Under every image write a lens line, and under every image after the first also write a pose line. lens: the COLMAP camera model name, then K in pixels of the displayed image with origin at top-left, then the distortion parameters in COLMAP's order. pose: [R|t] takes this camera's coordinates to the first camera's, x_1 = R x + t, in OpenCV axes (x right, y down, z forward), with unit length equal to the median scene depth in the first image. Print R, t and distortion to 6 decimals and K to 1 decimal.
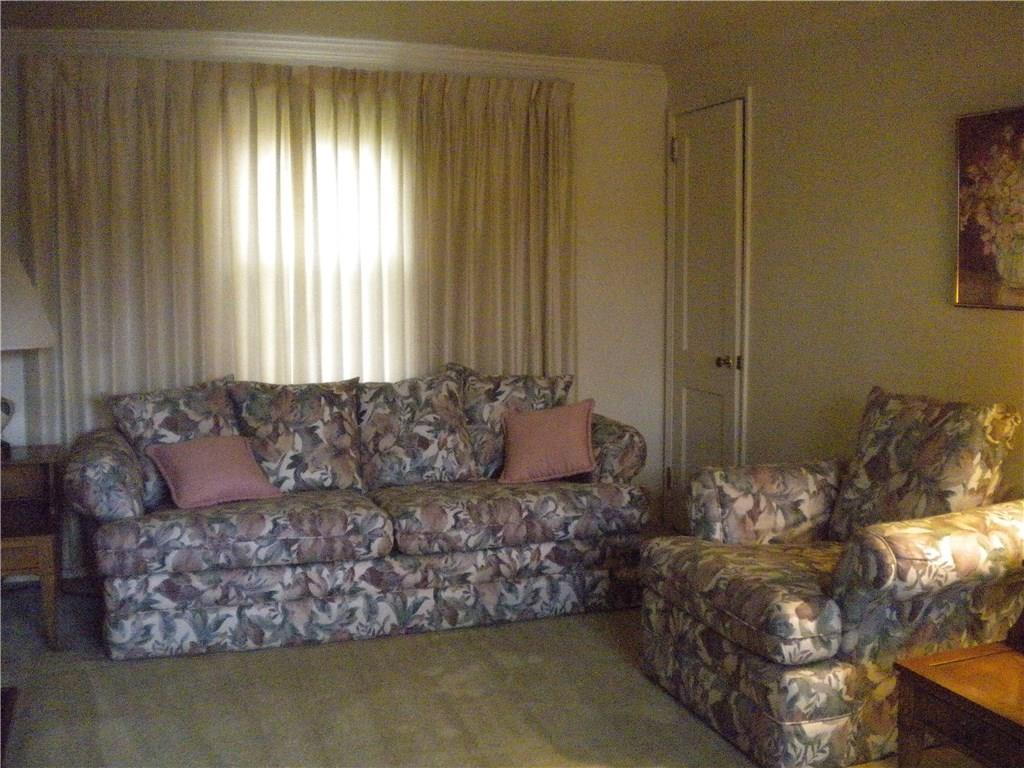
lens RADIAL K [[1093.5, 0, 512.0], [0, 1093.5, 379.5], [0, 0, 1]] dist [-0.012266, -0.353130]
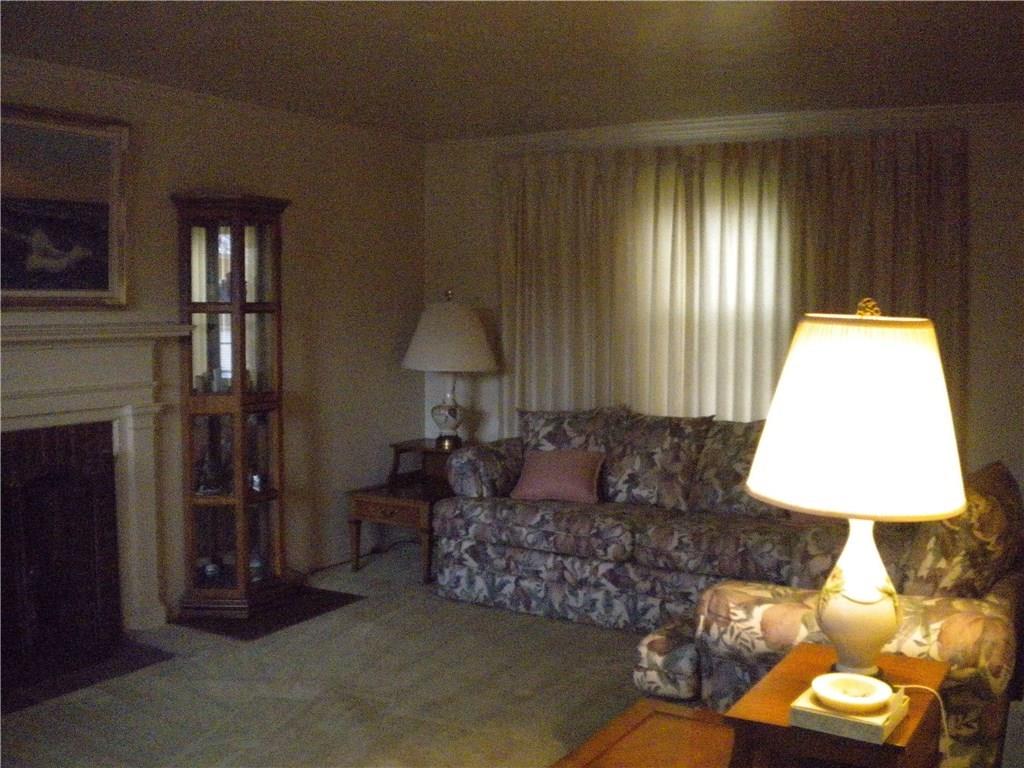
lens RADIAL K [[1093.5, 0, 512.0], [0, 1093.5, 379.5], [0, 0, 1]] dist [-0.012266, -0.353130]
pose [[0.639201, 0.053844, -0.767152, 0.718067], [-0.085857, 0.996306, -0.001609, -0.023043], [0.764232, 0.066894, 0.641463, 0.138943]]
